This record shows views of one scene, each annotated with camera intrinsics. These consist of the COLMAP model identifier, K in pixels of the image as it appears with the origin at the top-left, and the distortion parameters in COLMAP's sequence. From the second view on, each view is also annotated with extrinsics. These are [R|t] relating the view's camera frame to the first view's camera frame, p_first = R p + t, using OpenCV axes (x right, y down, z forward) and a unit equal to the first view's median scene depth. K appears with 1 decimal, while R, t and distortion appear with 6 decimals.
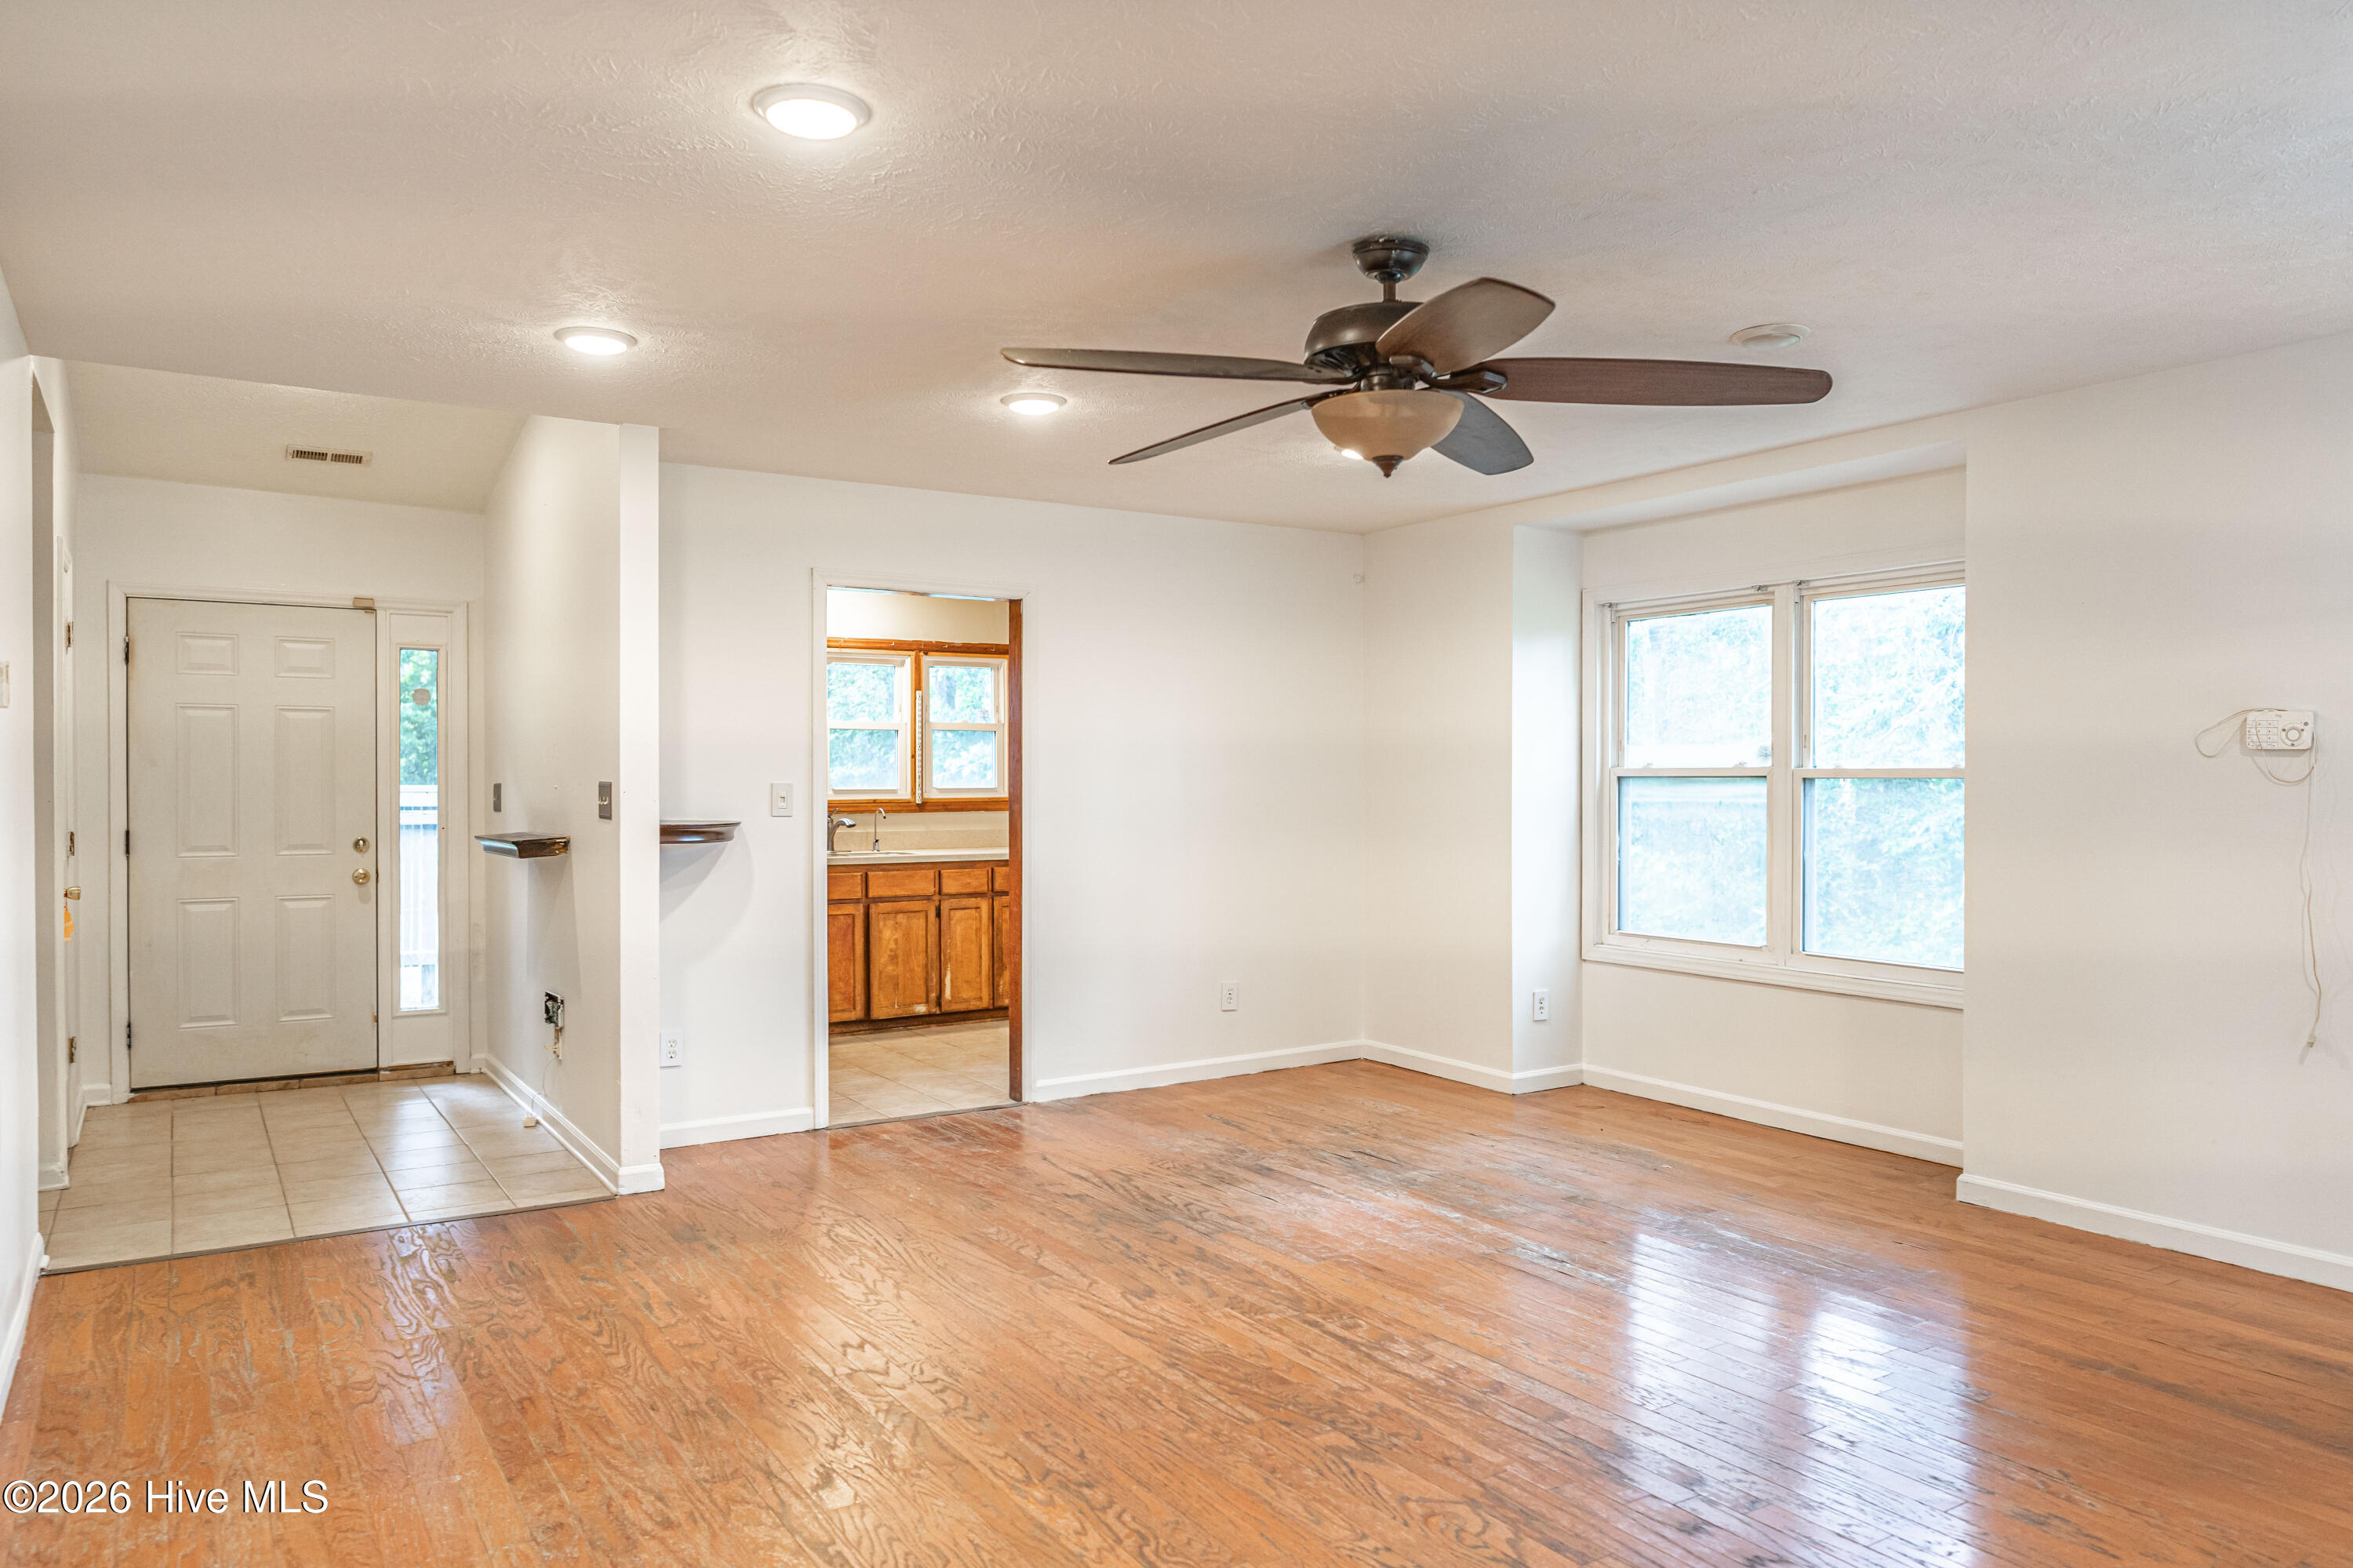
lens RADIAL K [[1570.4, 0, 1172.9], [0, 1570.4, 780.8], [0, 0, 1]] dist [-0.003511, 0.006294]
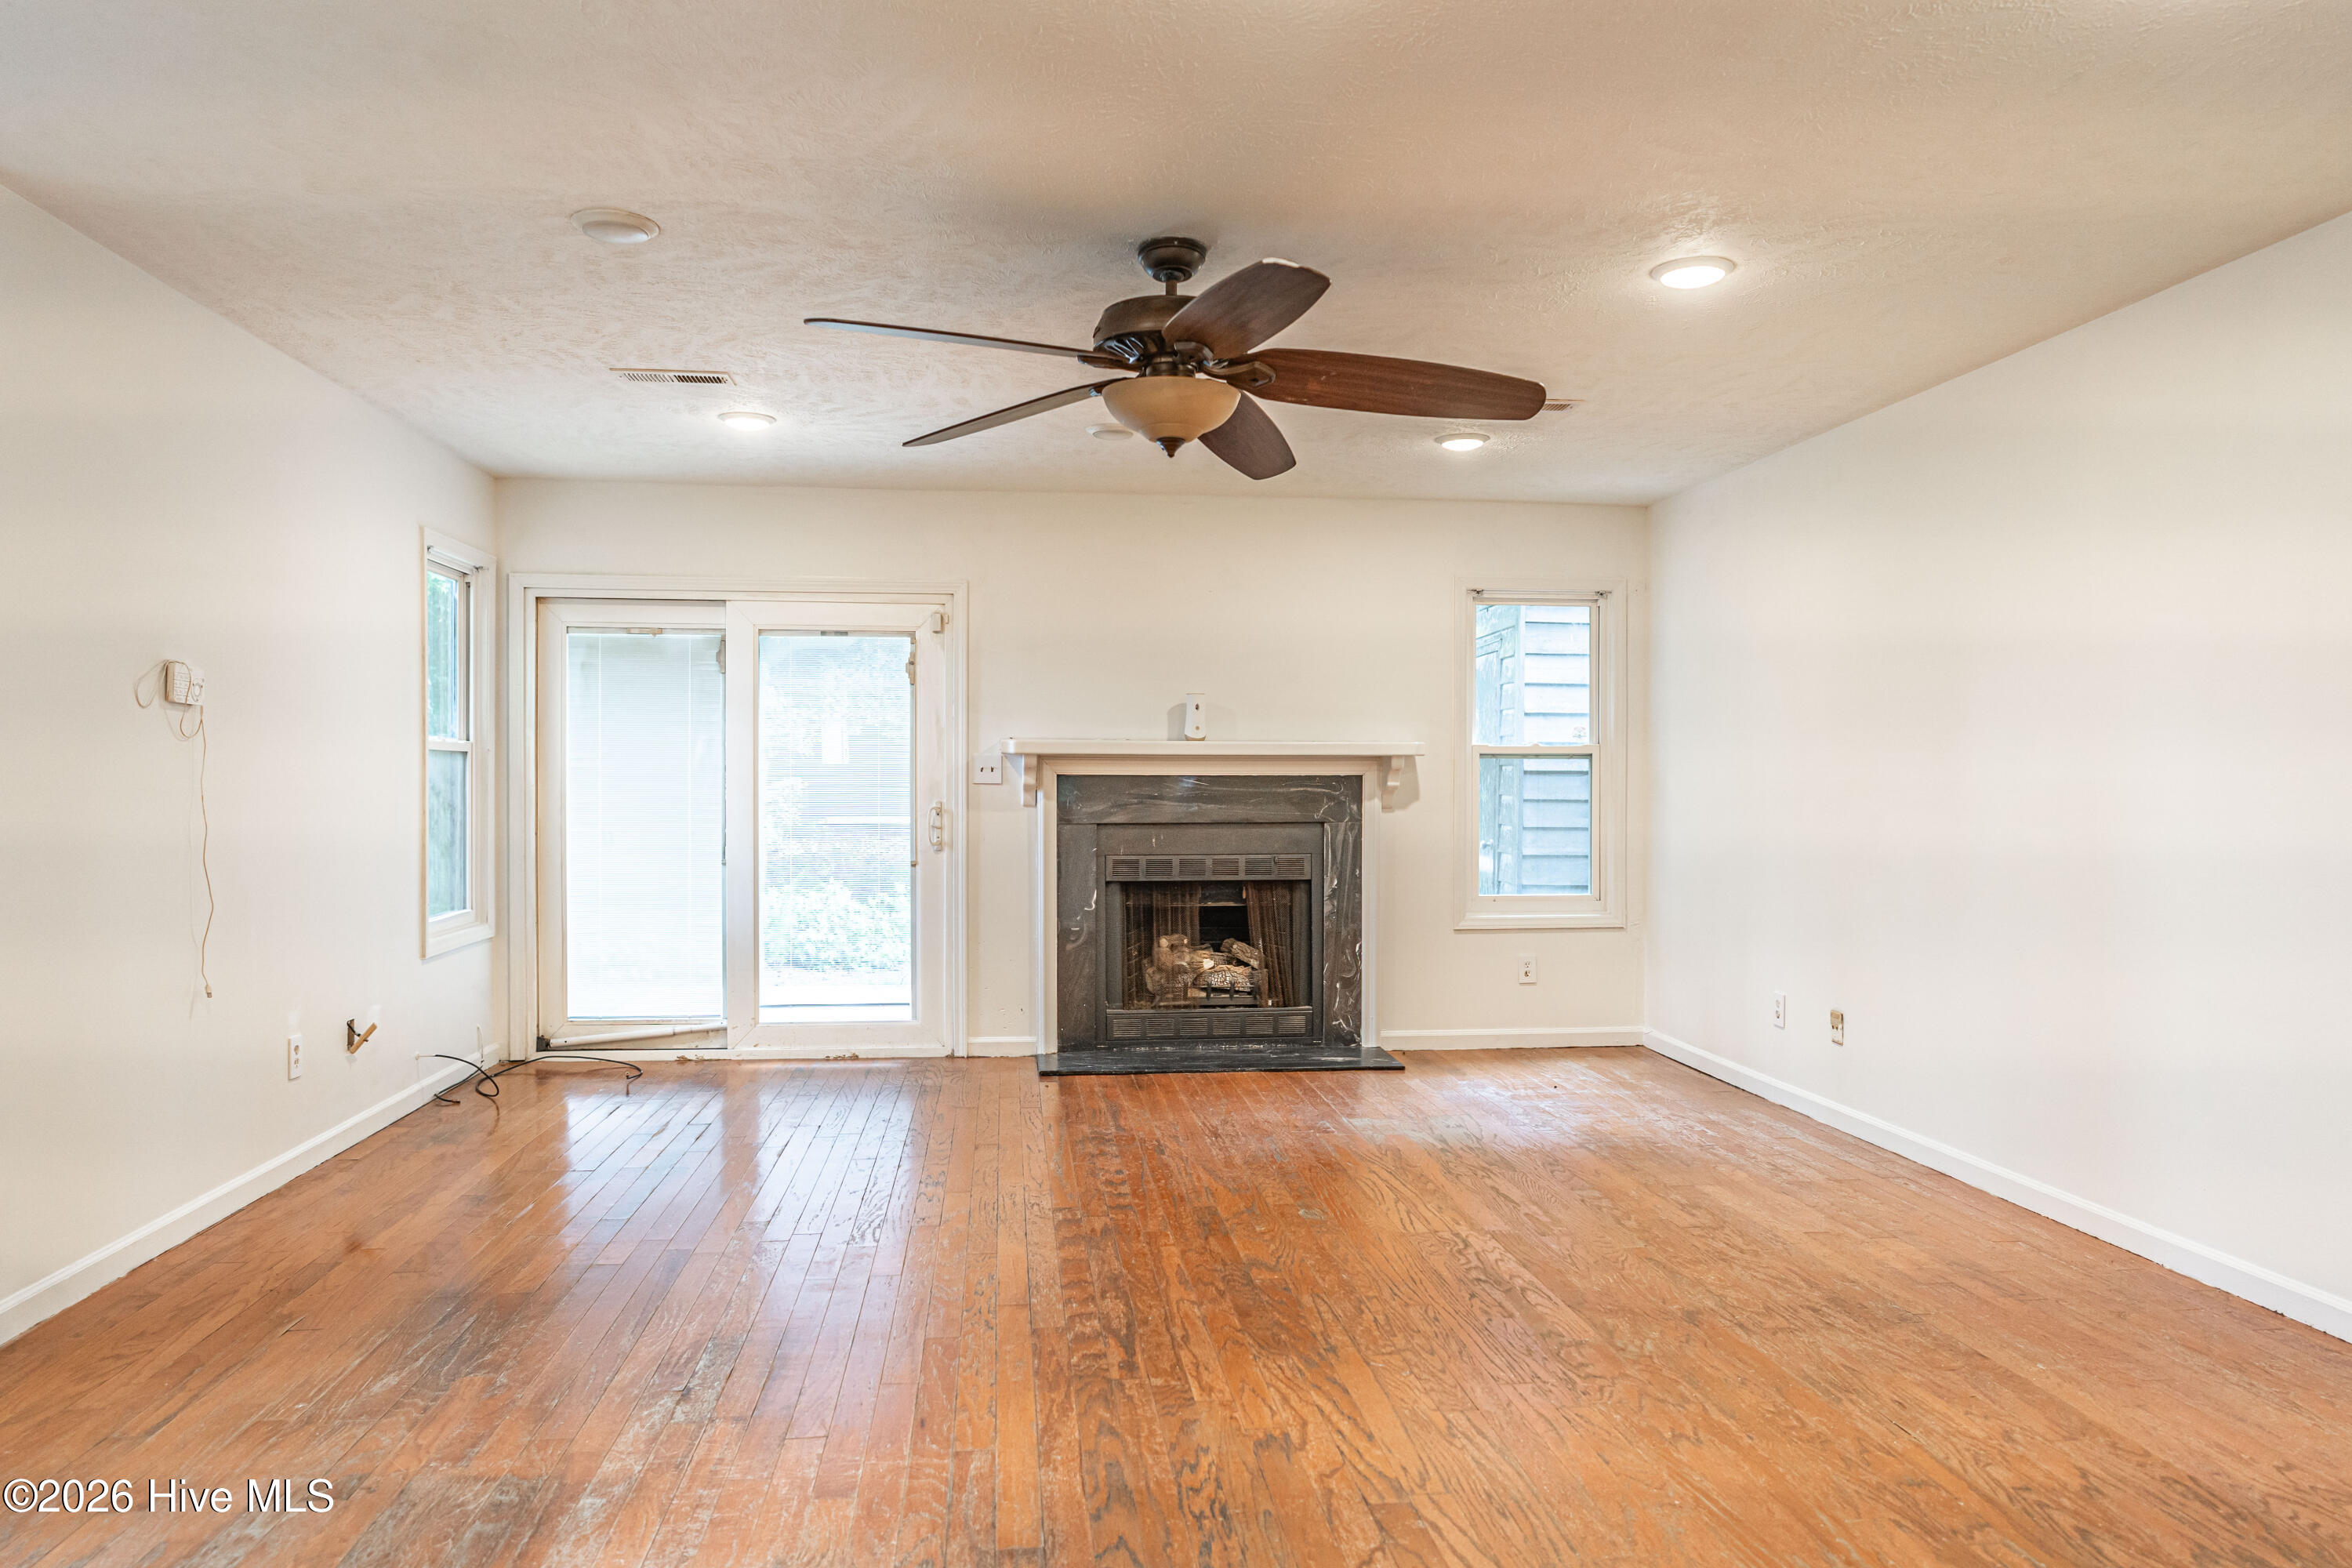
lens RADIAL K [[1569.6, 0, 1155.1], [0, 1569.6, 785.2], [0, 0, 1]] dist [-0.003511, 0.006294]
pose [[-0.892027, -0.004241, 0.451963, -0.252228], [-0.003125, 0.999990, 0.003215, 0.022467], [-0.451972, 0.001456, -0.892031, 1.437234]]
